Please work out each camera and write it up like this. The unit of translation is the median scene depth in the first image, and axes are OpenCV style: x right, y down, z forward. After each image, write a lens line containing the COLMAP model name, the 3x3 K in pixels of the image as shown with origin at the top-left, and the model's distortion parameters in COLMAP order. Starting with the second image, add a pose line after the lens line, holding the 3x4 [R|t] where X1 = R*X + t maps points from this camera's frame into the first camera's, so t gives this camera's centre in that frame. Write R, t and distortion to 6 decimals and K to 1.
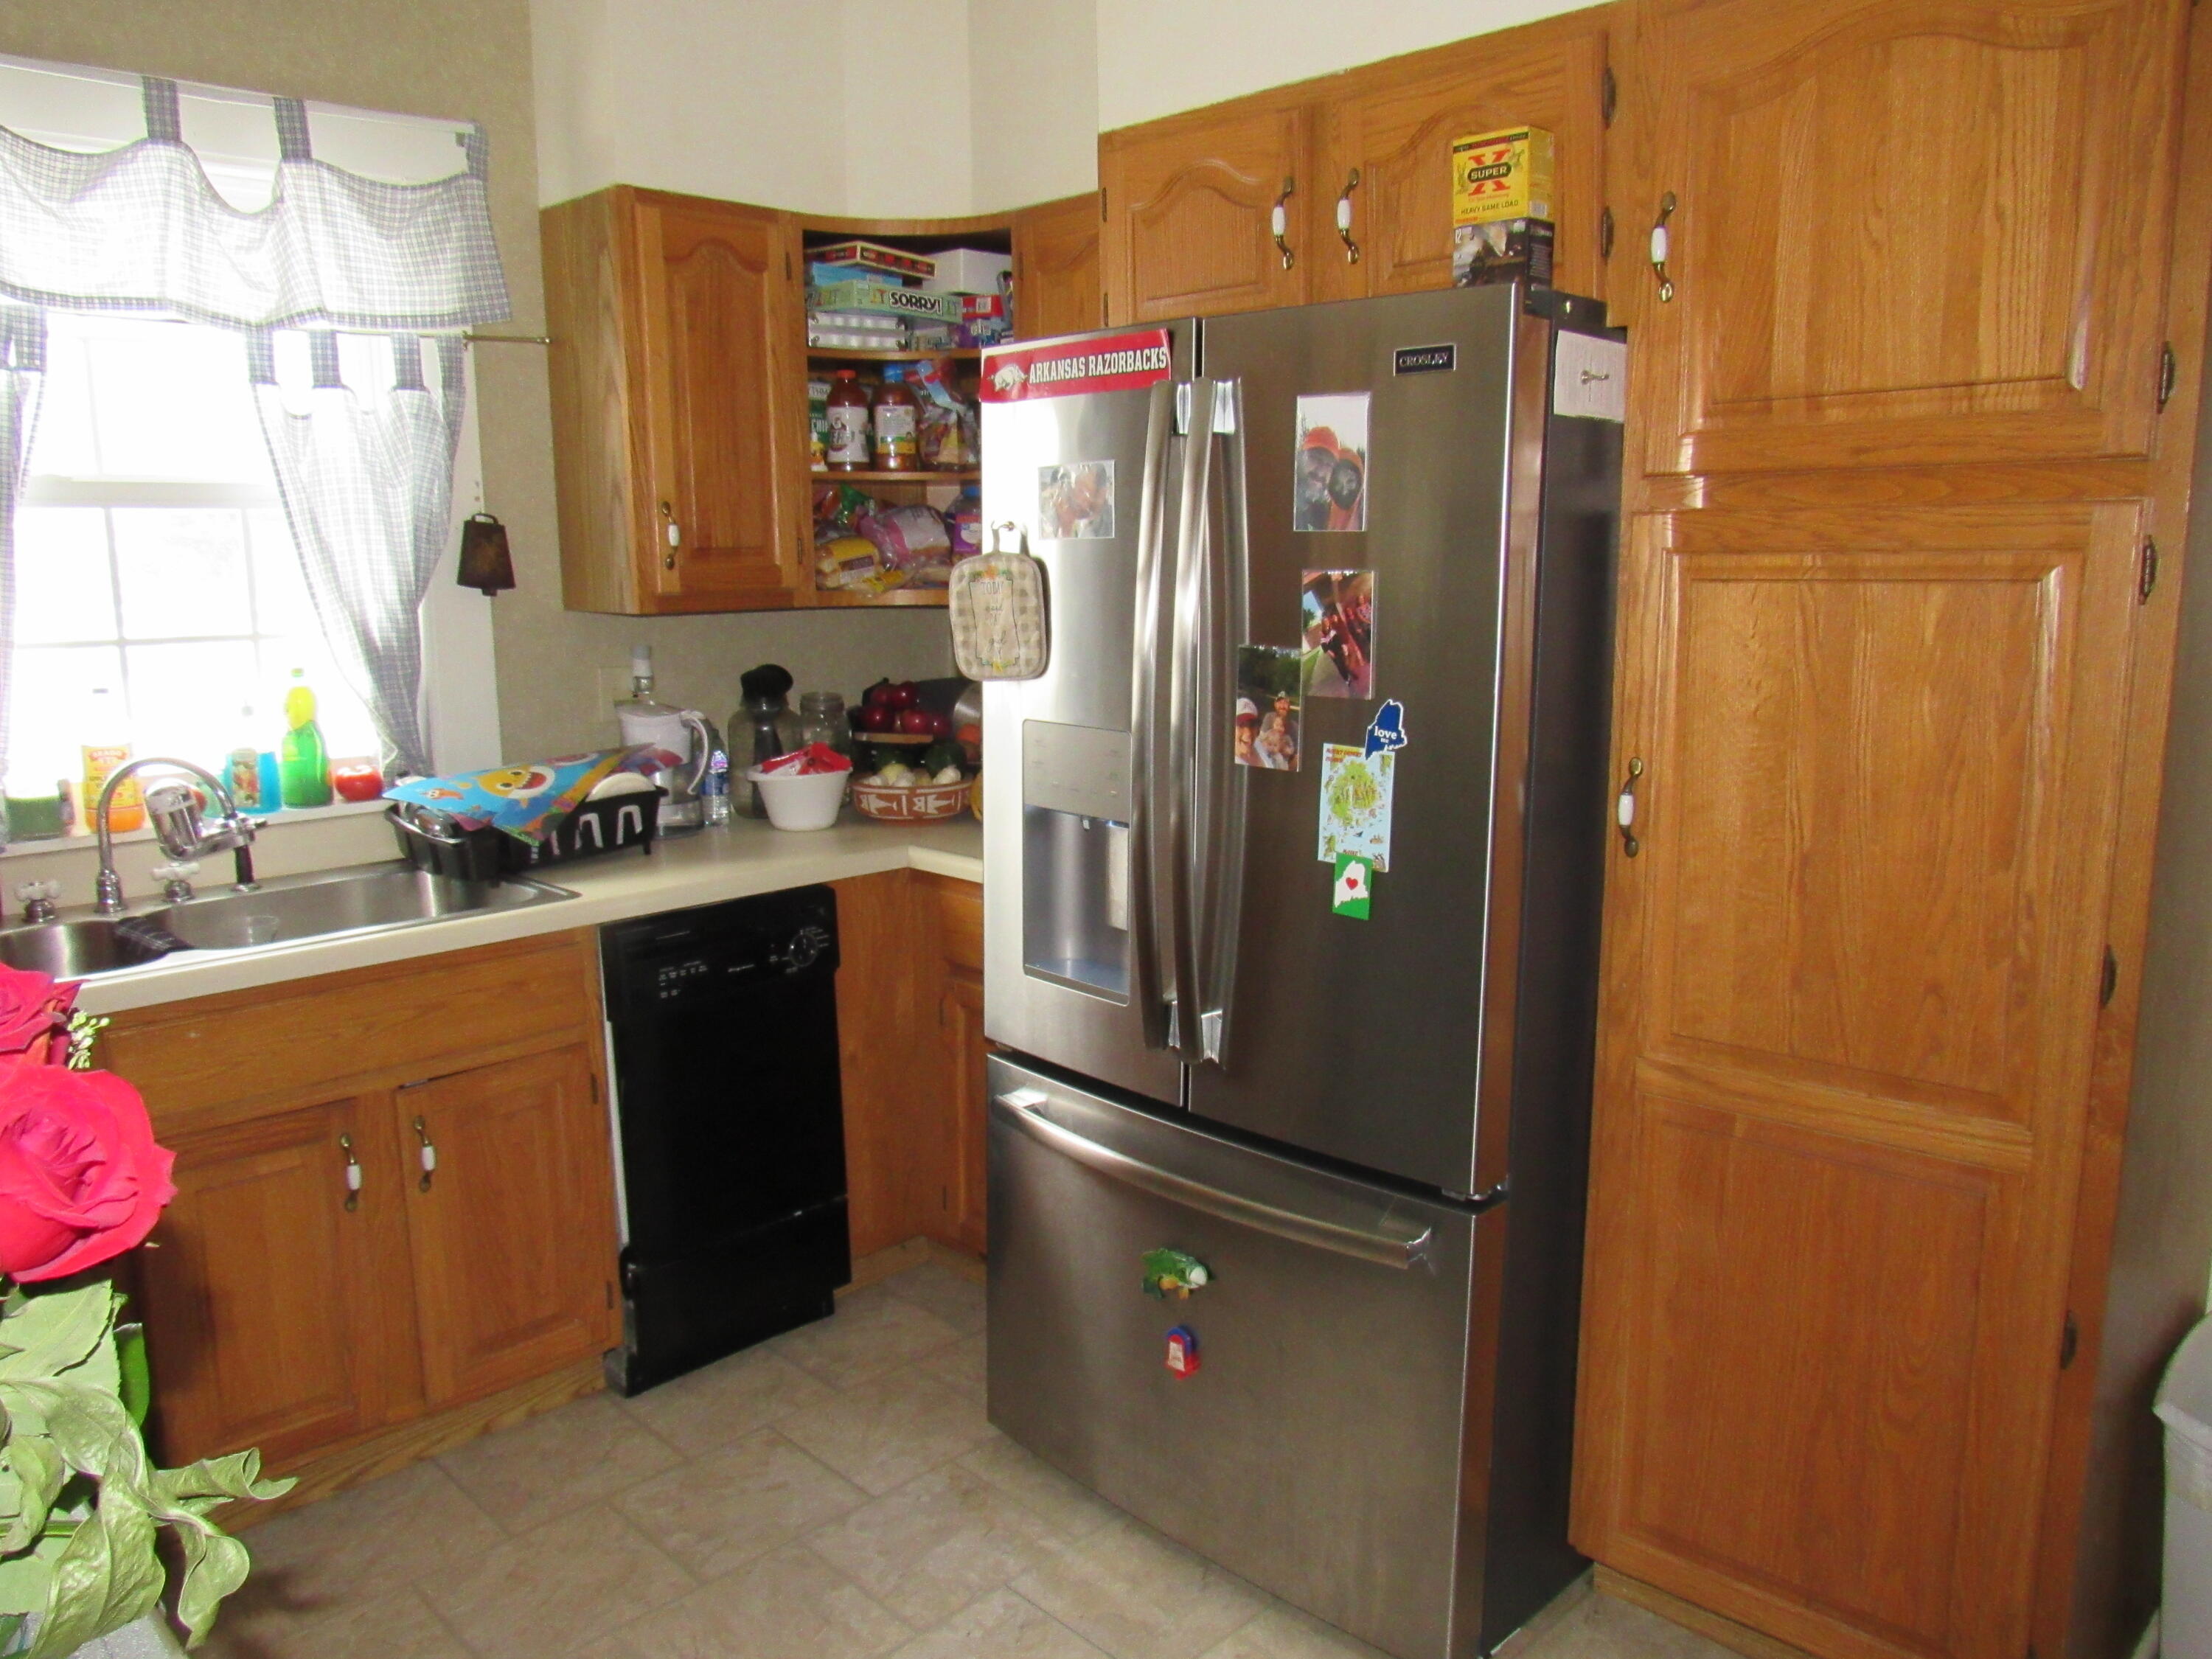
lens RADIAL K [[1621.5, 0, 1097.0], [0, 1621.5, 831.8], [0, 0, 1]] dist [-0.040558, 0.004120]
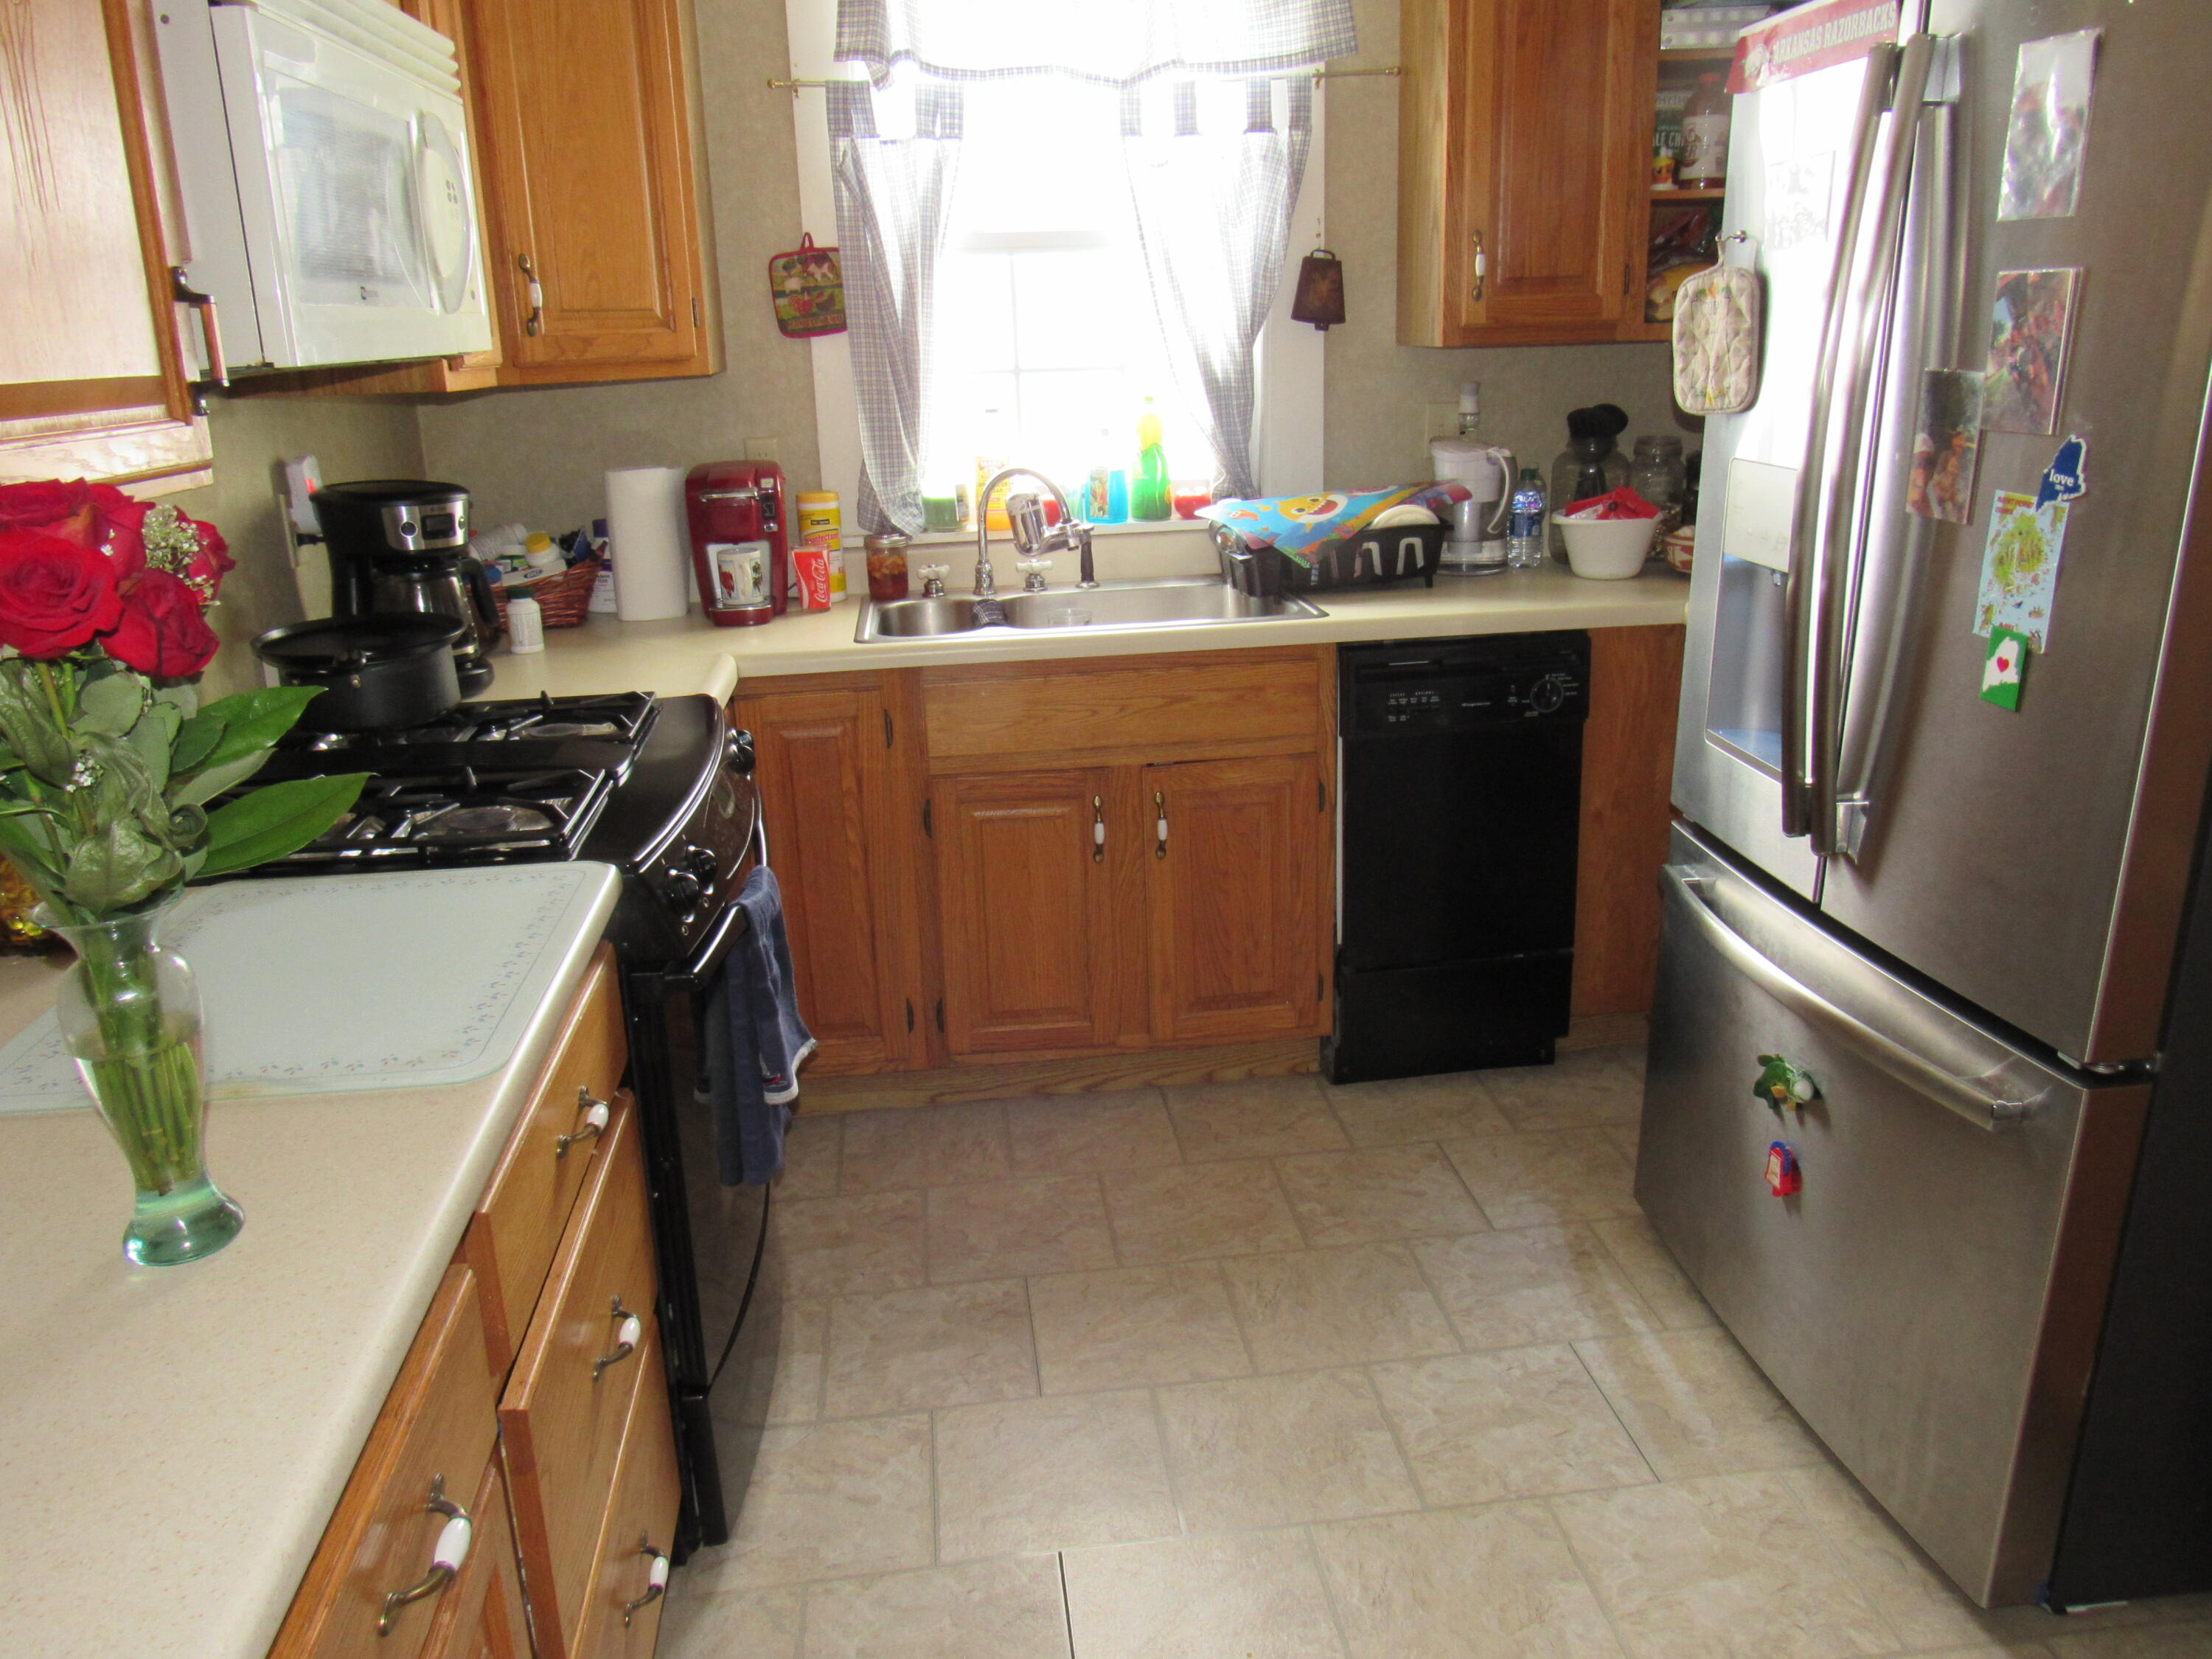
lens RADIAL K [[1621.5, 0, 1097.0], [0, 1621.5, 831.8], [0, 0, 1]] dist [-0.040558, 0.004120]
pose [[0.786695, 0.167203, -0.594268, 0.212838], [-0.081404, 0.982314, 0.168621, 0.011503], [0.611952, -0.084278, 0.786392, 0.054112]]
